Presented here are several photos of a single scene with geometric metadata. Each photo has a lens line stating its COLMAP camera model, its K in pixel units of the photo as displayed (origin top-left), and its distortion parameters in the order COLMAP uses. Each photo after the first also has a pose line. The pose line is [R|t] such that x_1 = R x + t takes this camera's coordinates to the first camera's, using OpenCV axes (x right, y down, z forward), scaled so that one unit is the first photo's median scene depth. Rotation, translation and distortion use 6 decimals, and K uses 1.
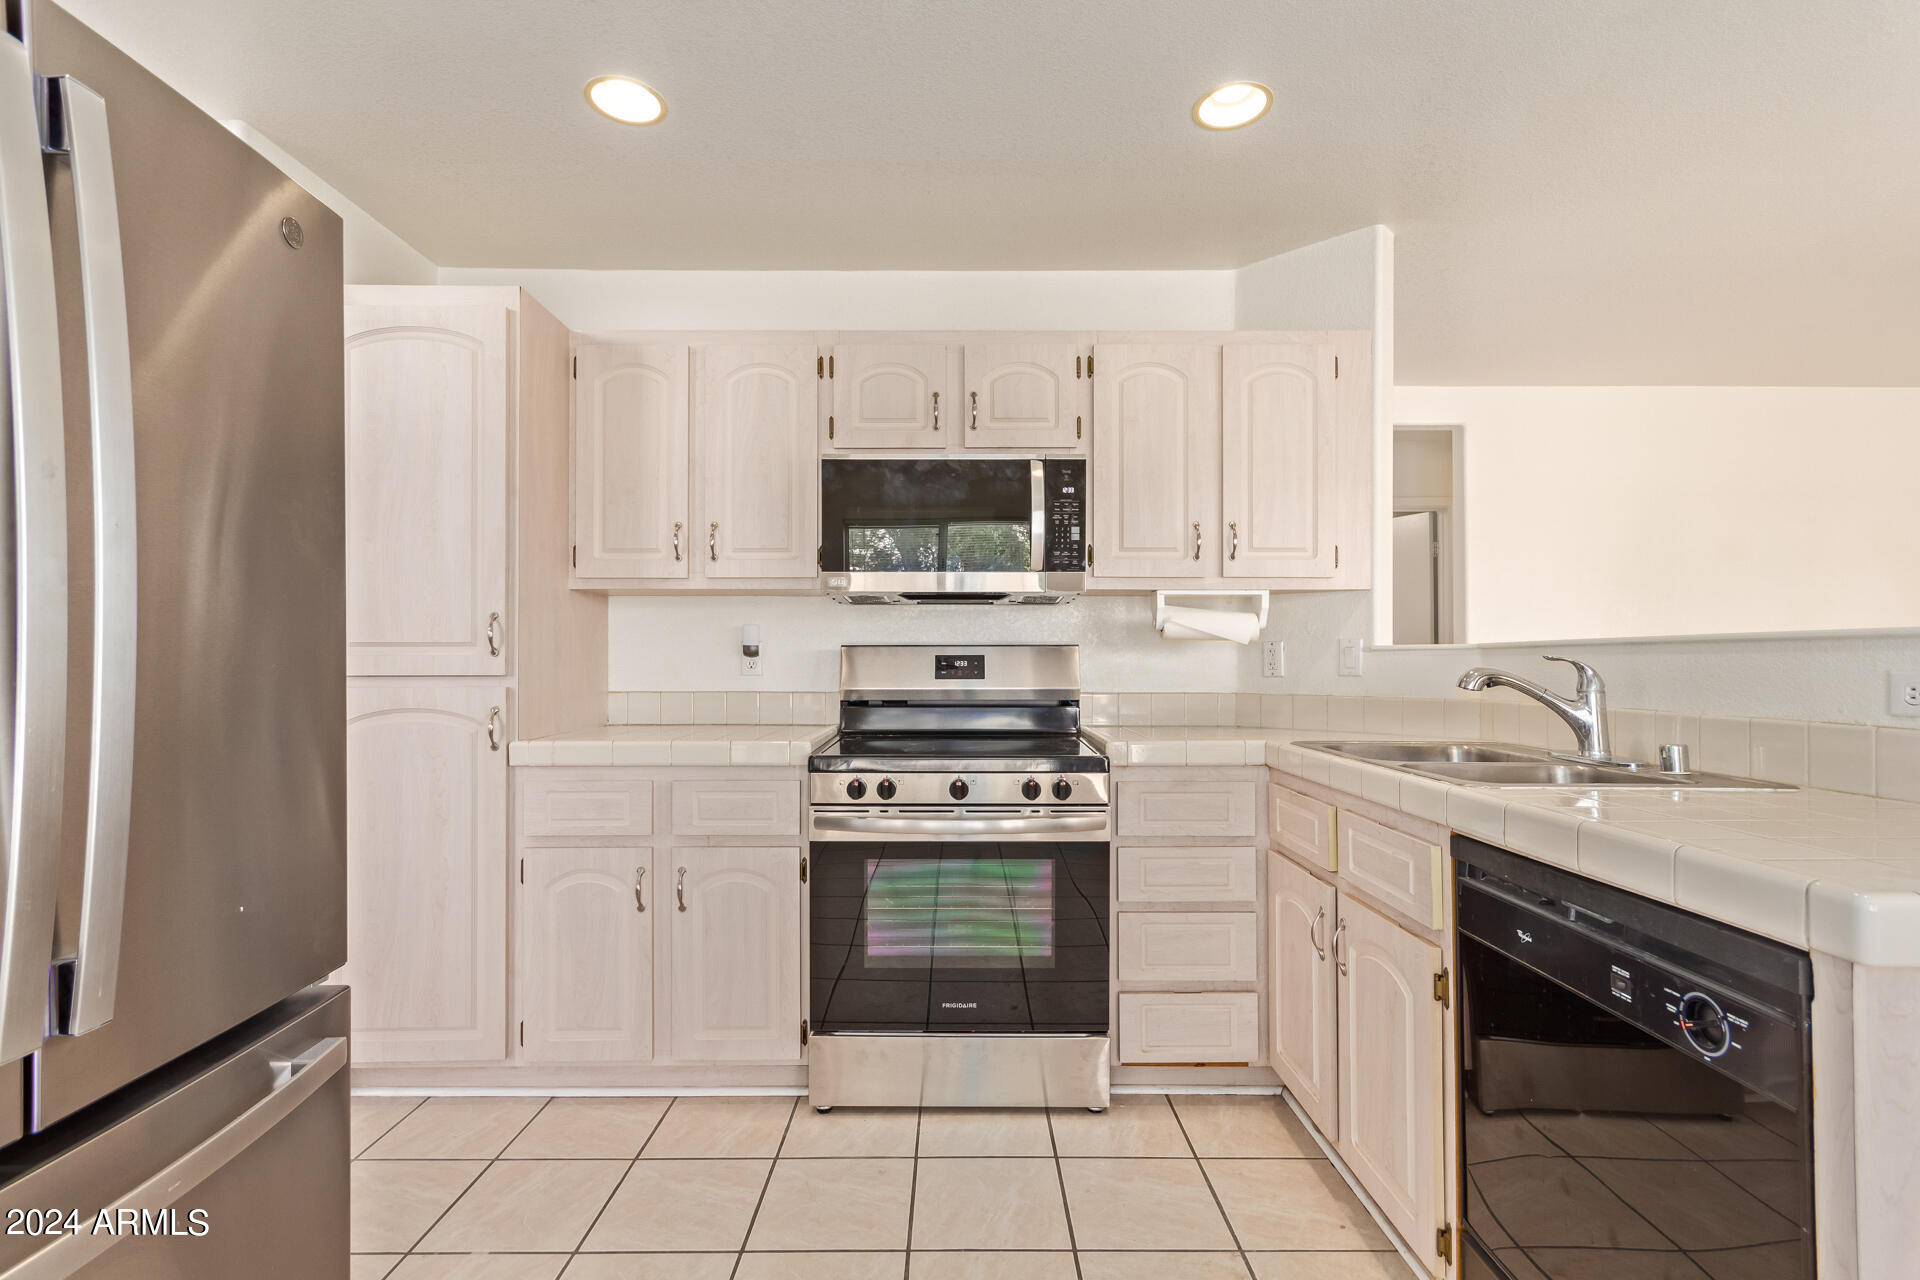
lens RADIAL K [[845.8, 0, 960.0], [0, 845.8, 640.0], [0, 0, 1]] dist [-0.024958, 0.000080]
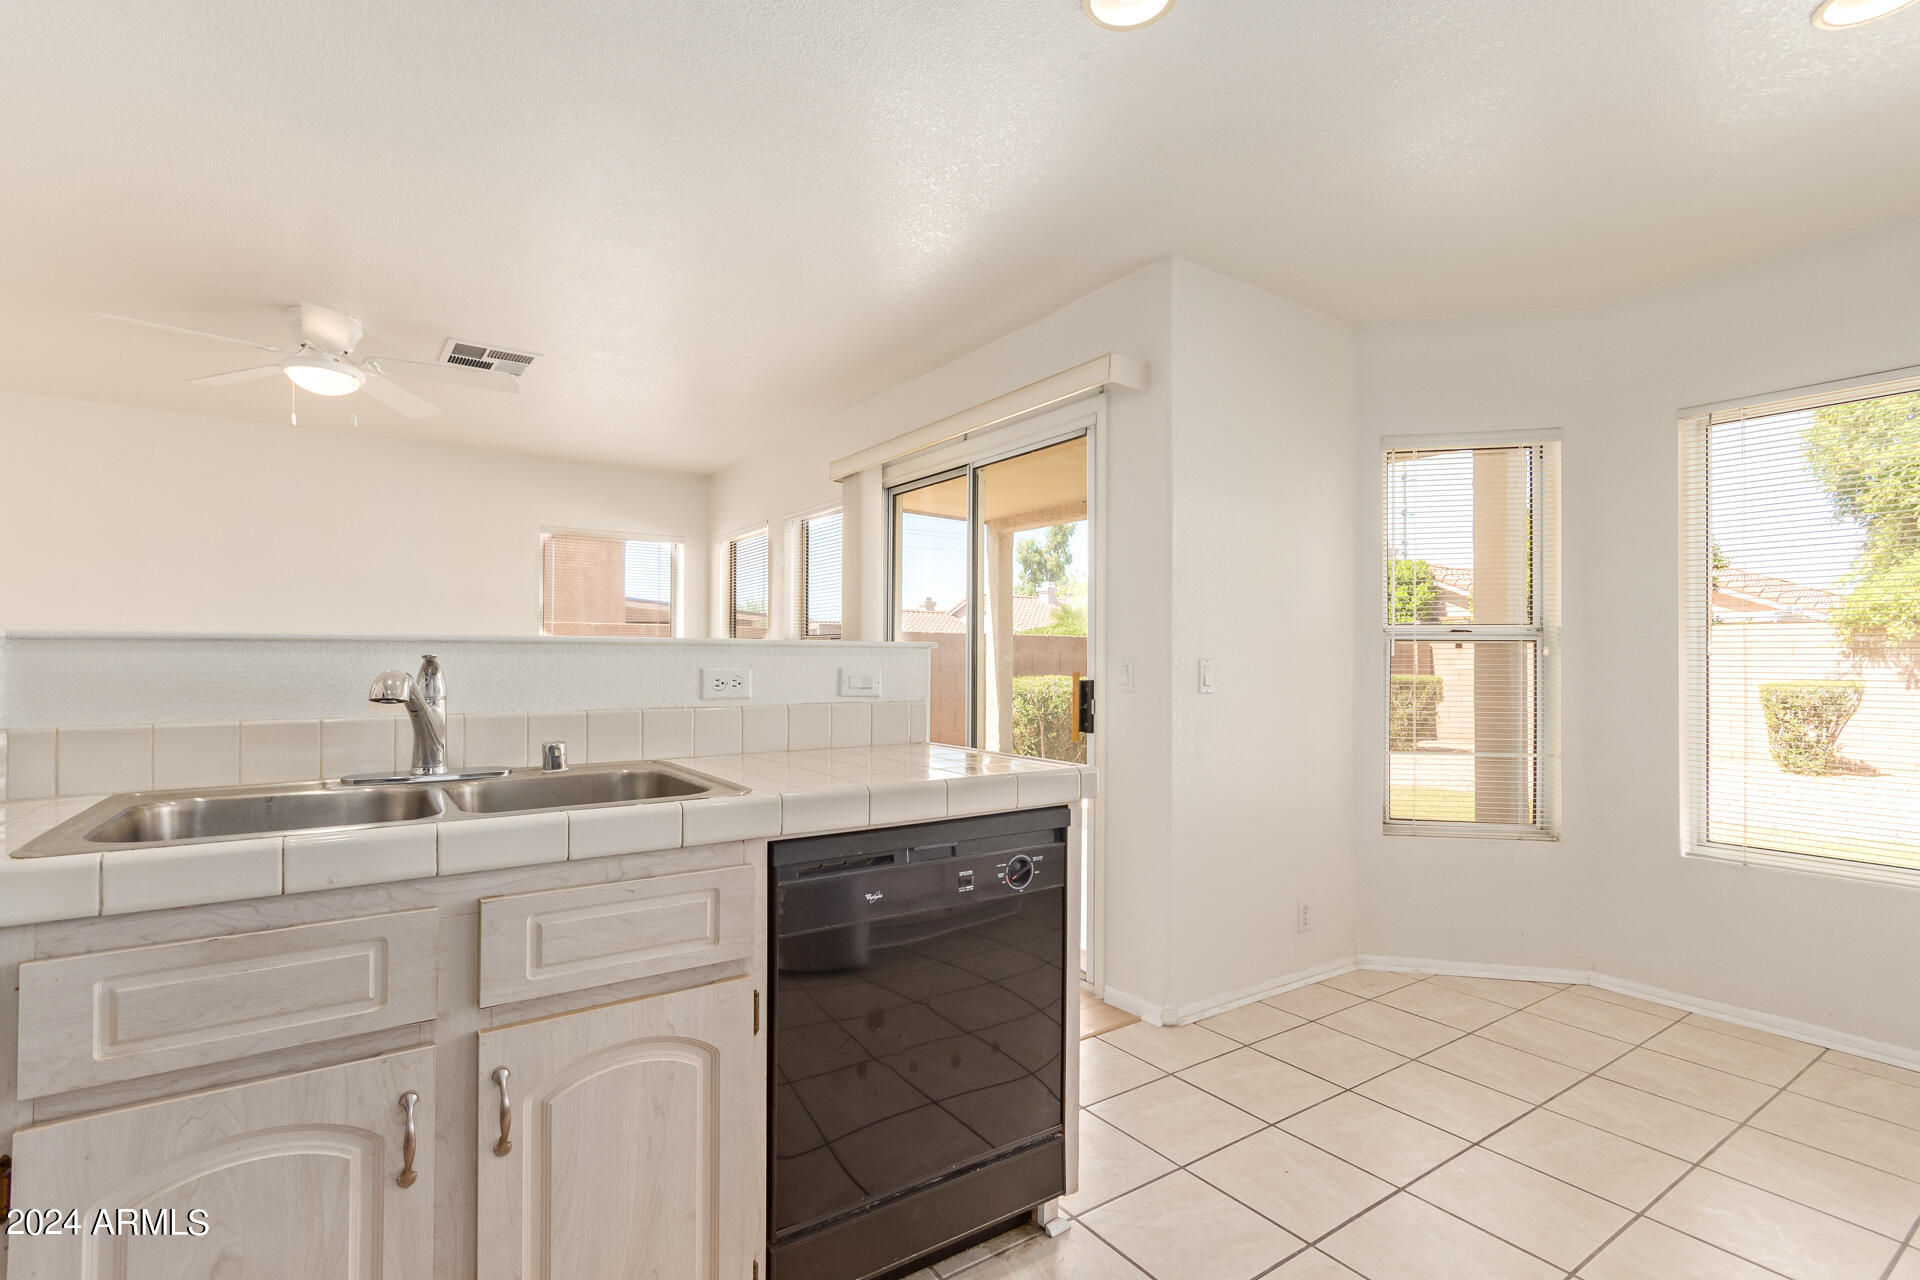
lens RADIAL K [[876.1, 0, 956.6], [0, 876.1, 651.8], [0, 0, 1]] dist [-0.000835, 0.005207]
pose [[-0.543926, 0.004673, 0.839120, -0.232663], [-0.024427, 0.999473, -0.021400, 0.018113], [-0.838778, -0.032137, -0.543525, 0.860058]]
